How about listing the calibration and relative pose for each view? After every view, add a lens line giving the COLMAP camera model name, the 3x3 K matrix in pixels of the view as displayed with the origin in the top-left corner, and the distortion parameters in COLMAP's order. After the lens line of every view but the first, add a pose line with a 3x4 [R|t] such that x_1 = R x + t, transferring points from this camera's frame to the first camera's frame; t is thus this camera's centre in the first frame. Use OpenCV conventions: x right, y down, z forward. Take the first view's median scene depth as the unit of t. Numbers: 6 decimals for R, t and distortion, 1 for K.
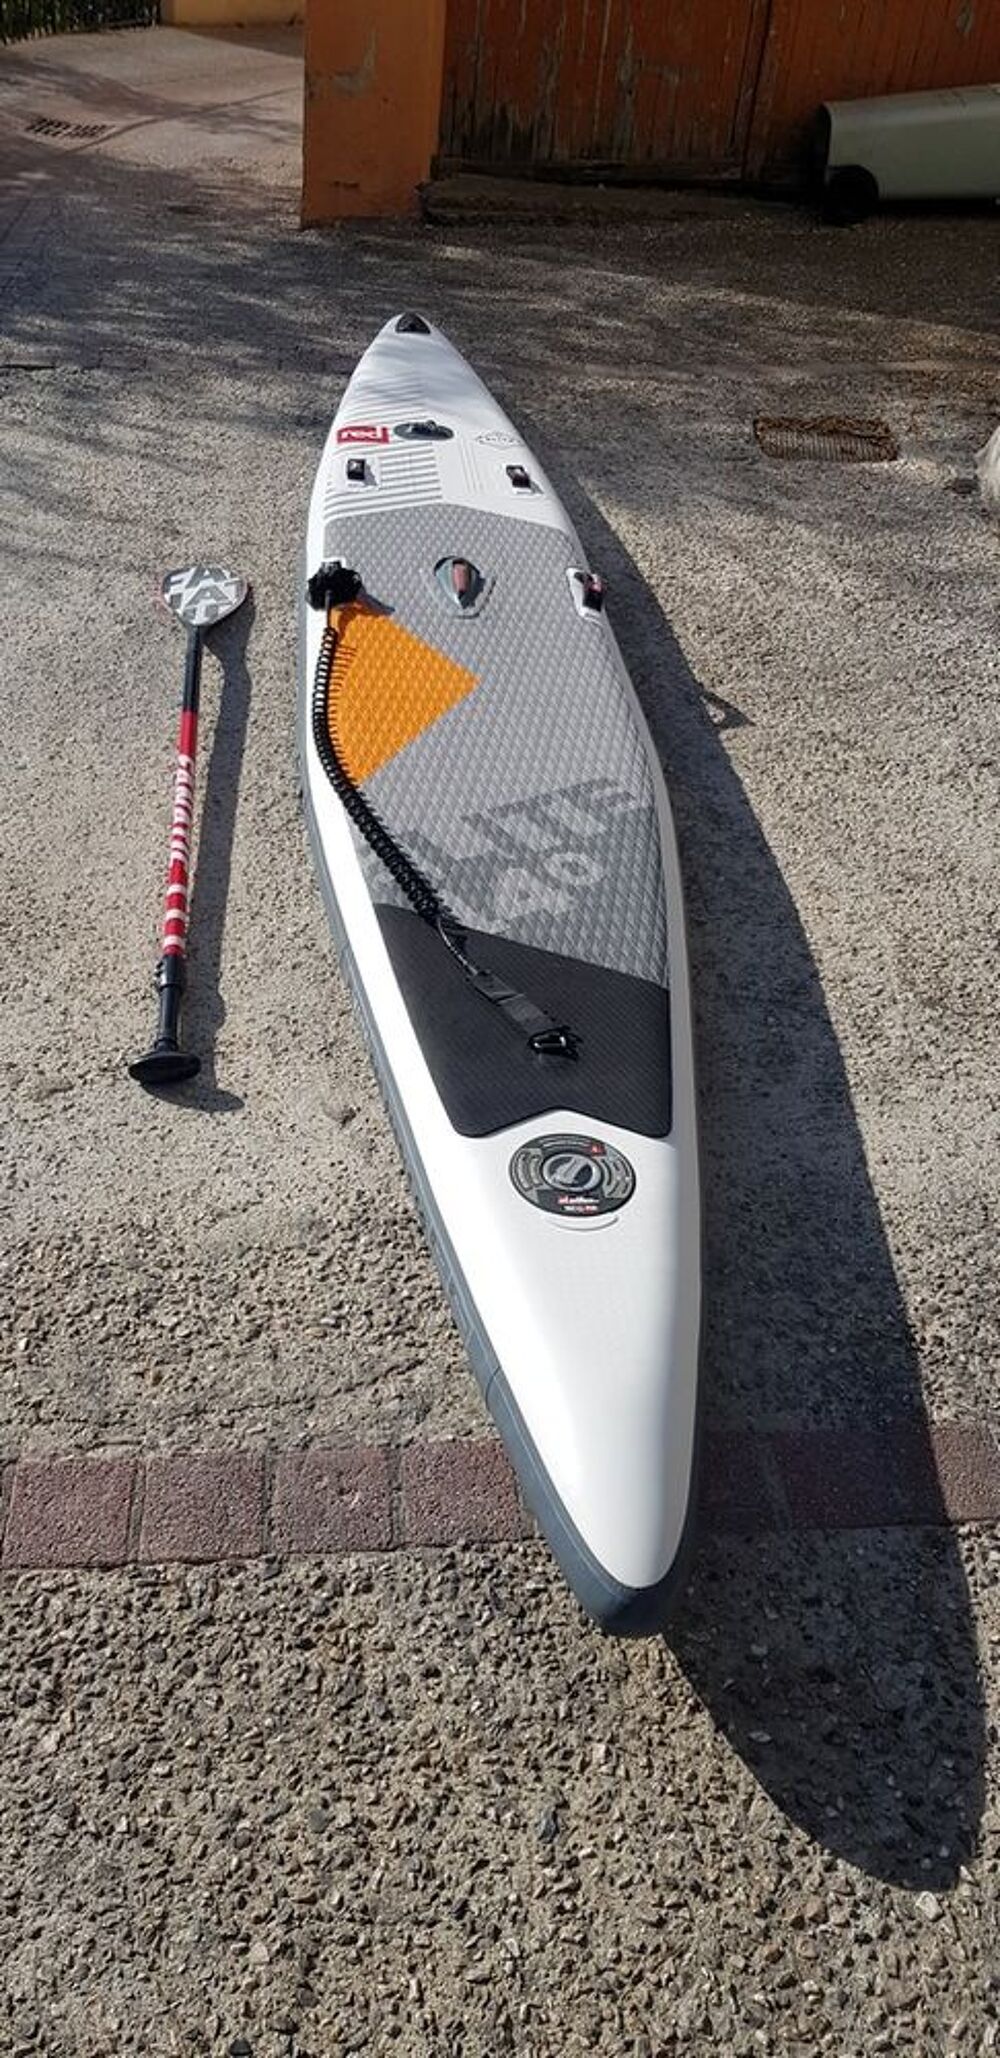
lens RADIAL K [[1534.8, 0, 471.4], [0, 1534.8, 1029.9], [0, 0, 1]] dist [0.083081, -0.161344]
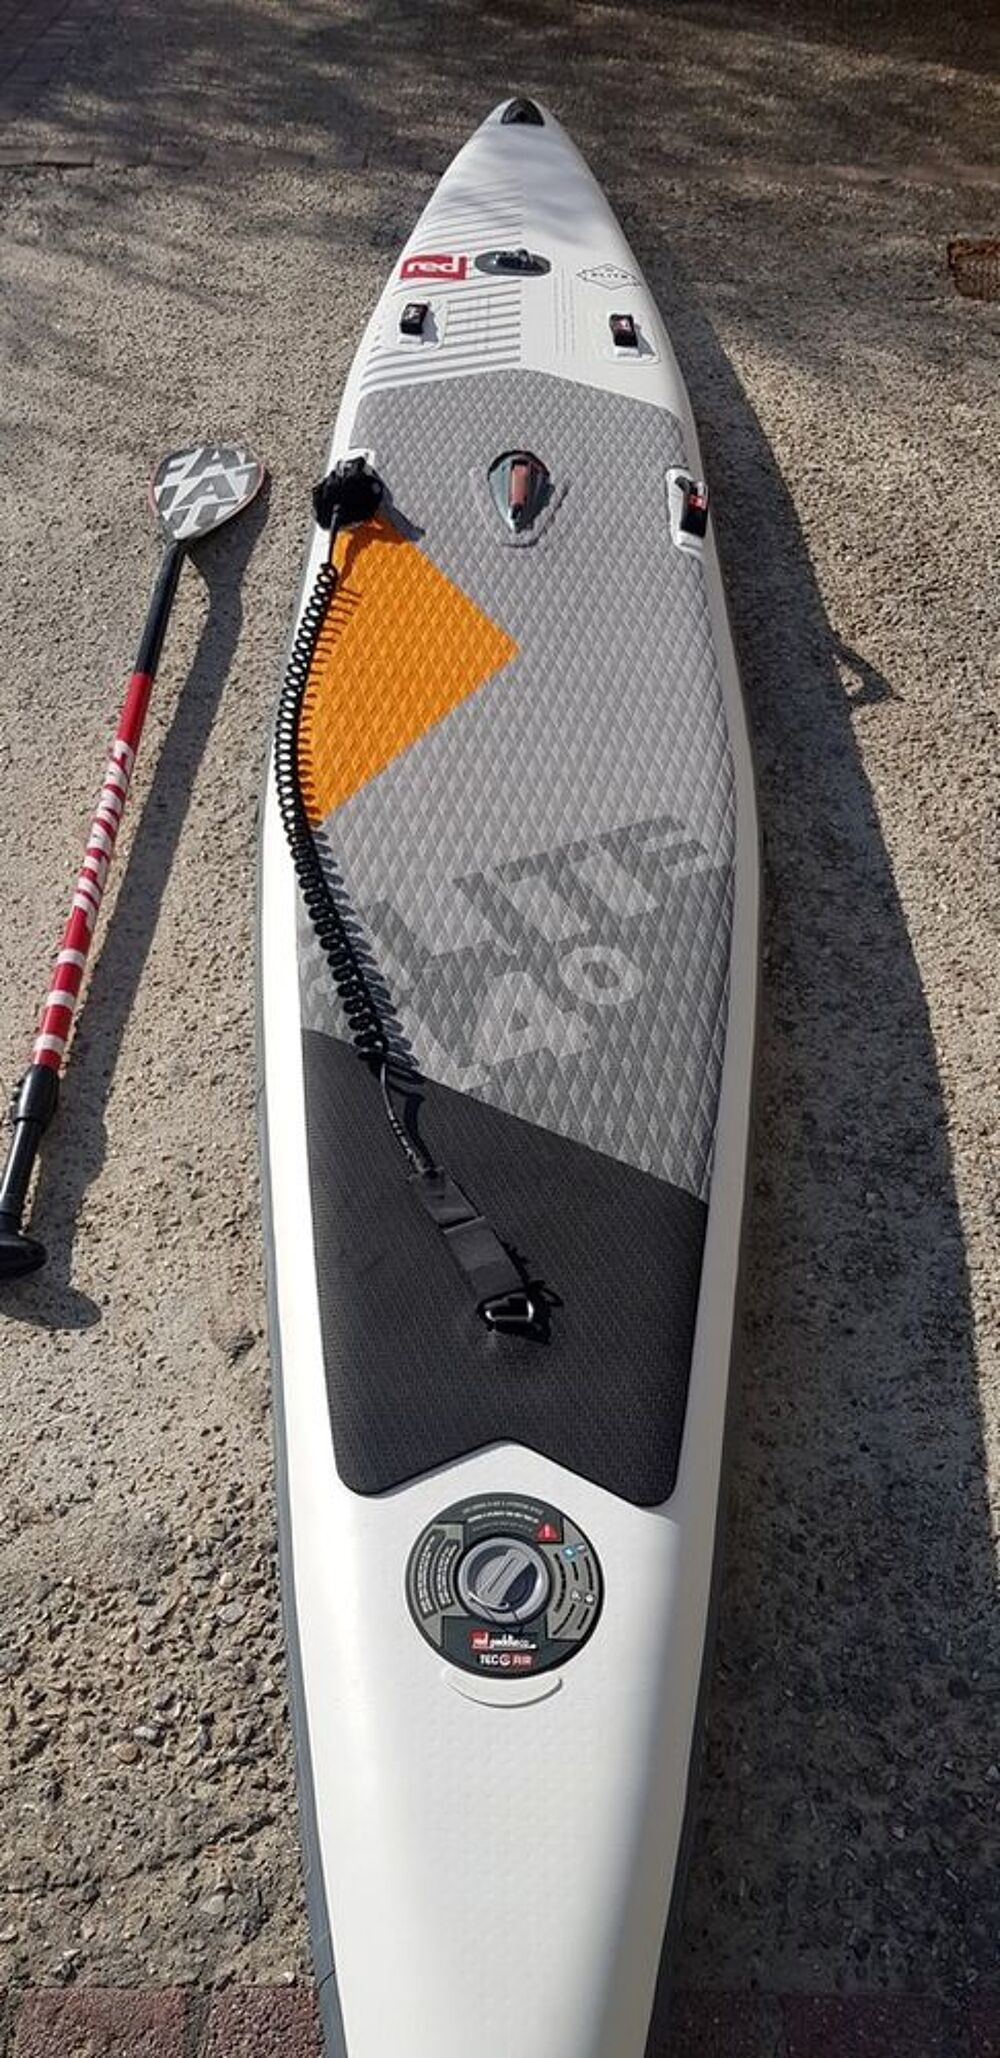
lens RADIAL K [[1550.9, 0, 500.0], [0, 1550.9, 1029.0], [0, 0, 1]] dist [0.062053, -0.109115]
pose [[0.995318, 0.053073, -0.080784, 0.073628], [-0.043199, 0.991904, 0.119415, -0.150431], [0.086468, -0.115366, 0.989552, 0.268521]]
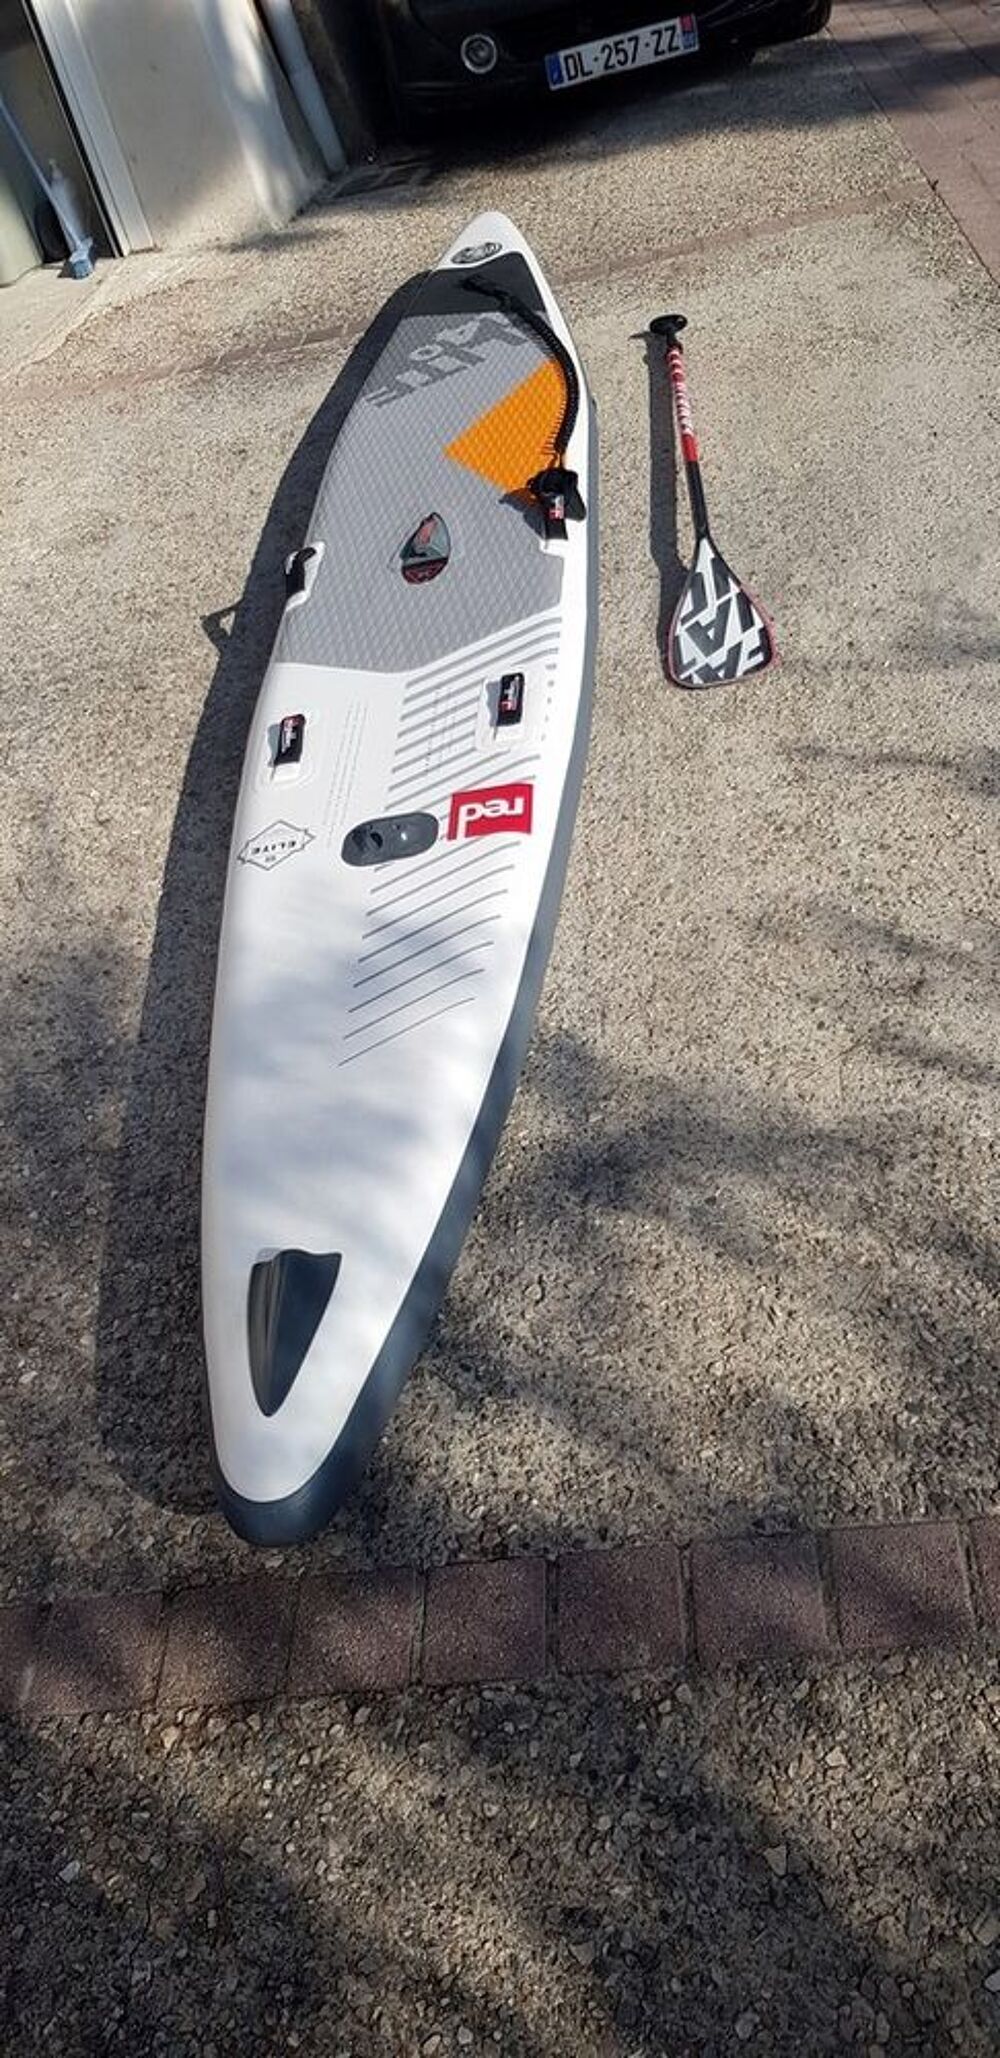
lens RADIAL K [[1550.9, 0, 500.0], [0, 1550.9, 1029.0], [0, 0, 1]] dist [0.062053, -0.109115]
pose [[-0.978545, 0.033641, 0.203269, -0.302923], [0.205997, 0.141076, 0.968330, -1.492432], [0.003900, 0.989427, -0.144979, 1.815142]]
